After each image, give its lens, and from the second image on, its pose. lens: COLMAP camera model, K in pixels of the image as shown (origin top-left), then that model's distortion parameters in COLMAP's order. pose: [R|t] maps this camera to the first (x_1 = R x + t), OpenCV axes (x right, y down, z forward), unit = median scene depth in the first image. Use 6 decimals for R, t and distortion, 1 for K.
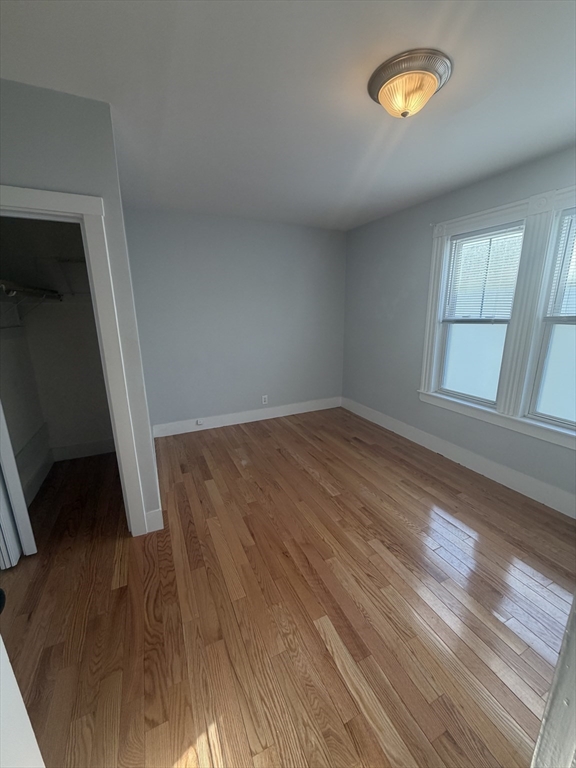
lens RADIAL K [[304.7, 0, 286.5], [0, 304.7, 384.6], [0, 0, 1]] dist [-0.002440, 0.000046]
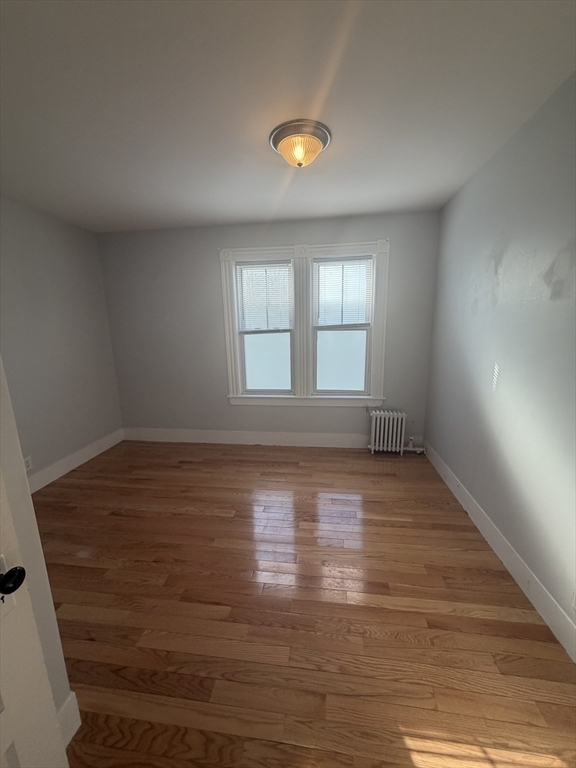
lens RADIAL K [[304.7, 0, 286.2], [0, 304.7, 385.0], [0, 0, 1]] dist [-0.002440, 0.000046]
pose [[0.541501, -0.174161, 0.822462, -0.439972], [0.217911, 0.973948, 0.062768, -0.054114], [-0.811967, 0.145235, 0.565346, 0.251174]]
